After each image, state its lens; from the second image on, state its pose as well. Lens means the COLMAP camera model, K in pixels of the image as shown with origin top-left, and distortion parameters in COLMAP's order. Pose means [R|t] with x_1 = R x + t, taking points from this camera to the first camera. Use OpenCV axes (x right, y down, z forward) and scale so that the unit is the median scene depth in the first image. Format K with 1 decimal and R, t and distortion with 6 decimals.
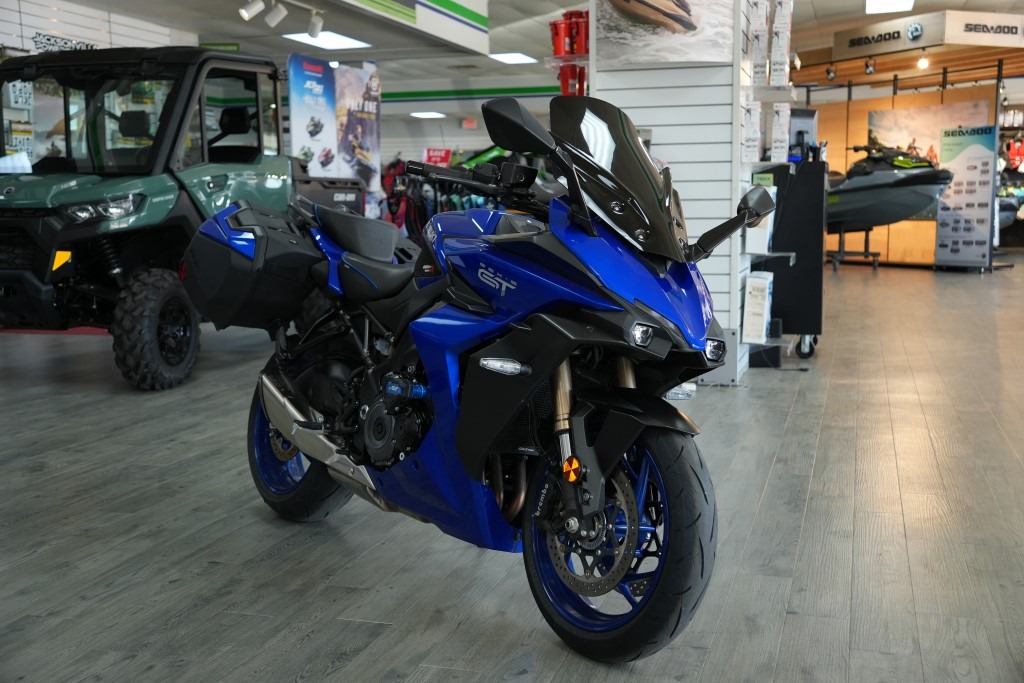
lens RADIAL K [[1158.6, 0, 514.1], [0, 1158.6, 339.4], [0, 0, 1]] dist [0.004111, 0.000000]
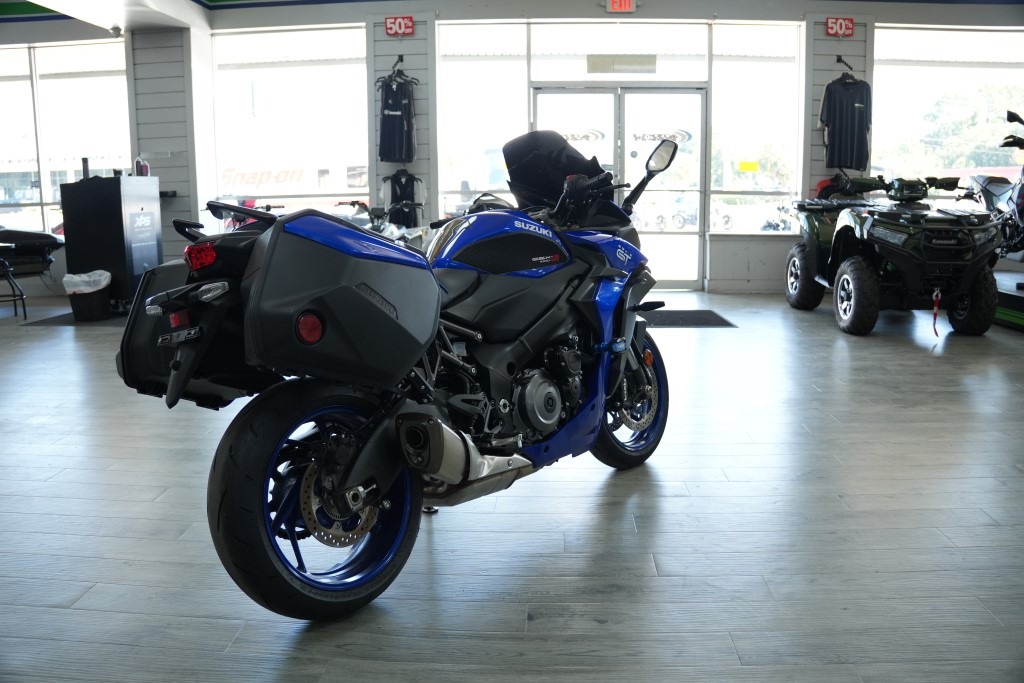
lens RADIAL K [[818.3, 0, 509.3], [0, 818.3, 345.8], [0, 0, 1]] dist [-0.207183, 0.121500]
pose [[-0.236009, -0.172834, 0.956257, -0.739468], [0.124534, 0.970562, 0.206155, -0.127060], [-0.963738, 0.167741, -0.207538, 1.016579]]
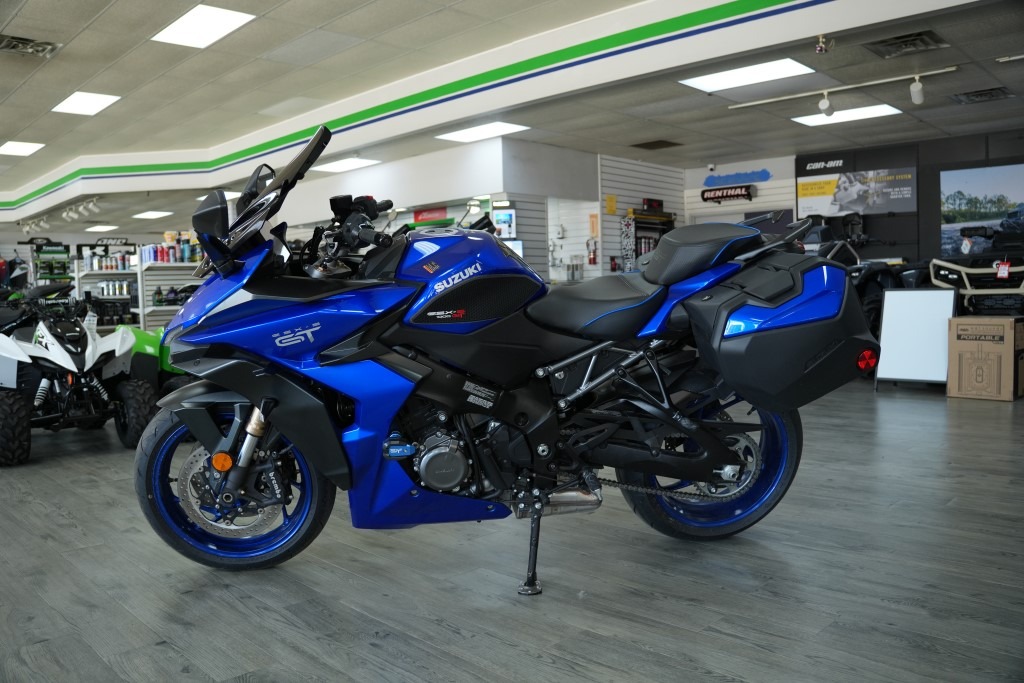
lens RADIAL K [[818.3, 0, 506.6], [0, 818.3, 339.4], [0, 0, 1]] dist [-0.207183, 0.121500]
pose [[-0.475649, 0.067625, -0.877032, 0.514385], [-0.078335, 0.989823, 0.118806, -0.089324], [0.876140, 0.125213, -0.465510, 1.205888]]
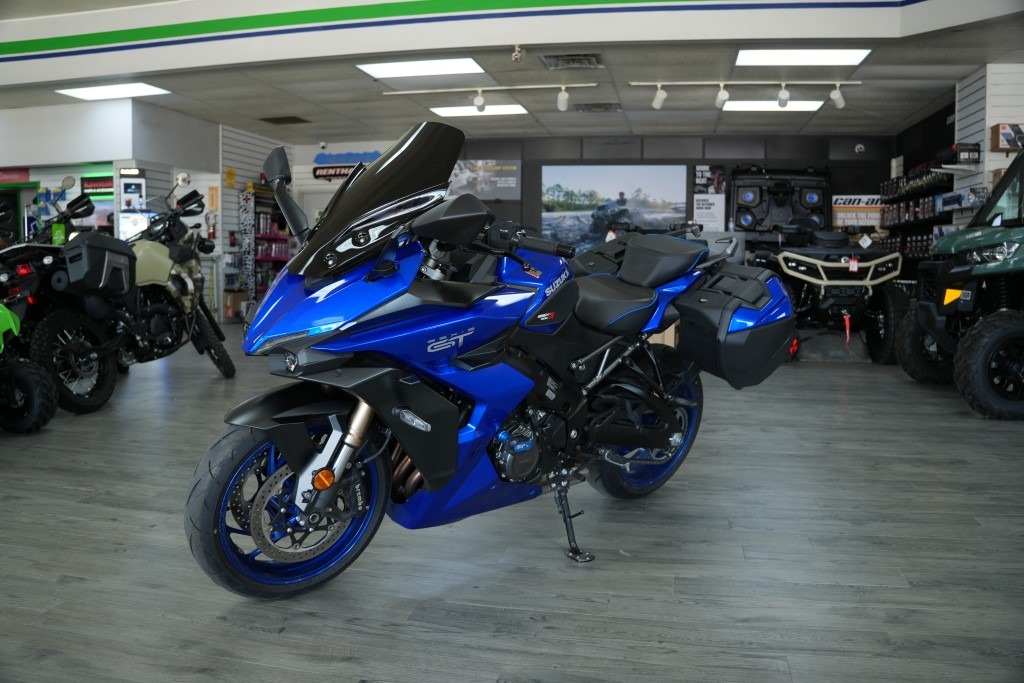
lens RADIAL K [[818.3, 0, 510.4], [0, 818.3, 338.3], [0, 0, 1]] dist [-0.207183, 0.121500]
pose [[0.088852, 0.103515, -0.990651, 0.645514], [-0.125144, 0.987864, 0.092000, -0.072597], [0.988152, 0.115799, 0.100728, 0.810884]]
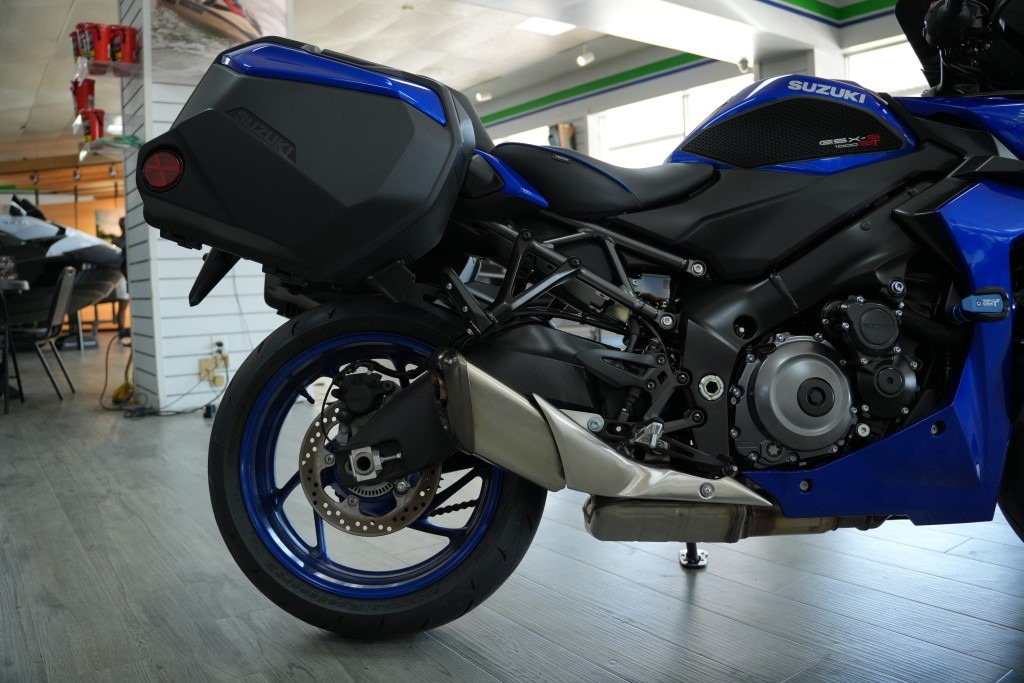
lens RADIAL K [[818.3, 0, 508.6], [0, 818.3, 343.2], [0, 0, 1]] dist [-0.207183, 0.121500]
pose [[0.608240, -0.069277, 0.790724, -0.460909], [0.121304, 0.992595, -0.006347, 0.027176], [-0.784429, 0.099778, 0.612140, 0.736652]]
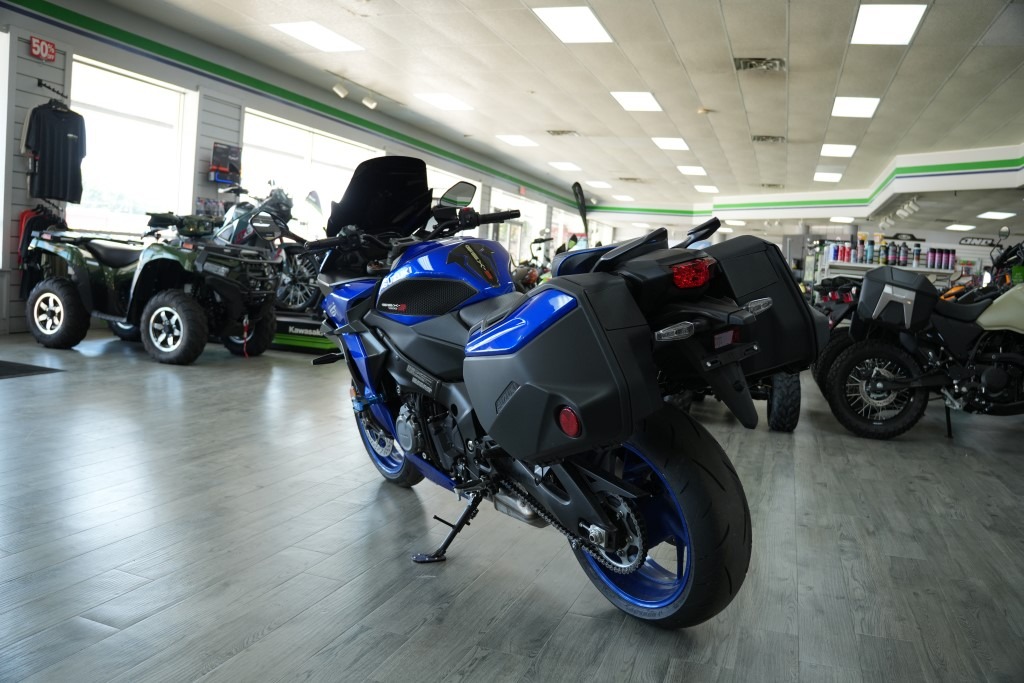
lens RADIAL K [[818.3, 0, 517.1], [0, 818.3, 339.9], [0, 0, 1]] dist [-0.207183, 0.121500]
pose [[-0.997902, -0.059608, 0.025266, -0.097379], [-0.053223, 0.977510, 0.204060, -0.156438], [-0.036861, 0.202287, -0.978632, 1.589614]]
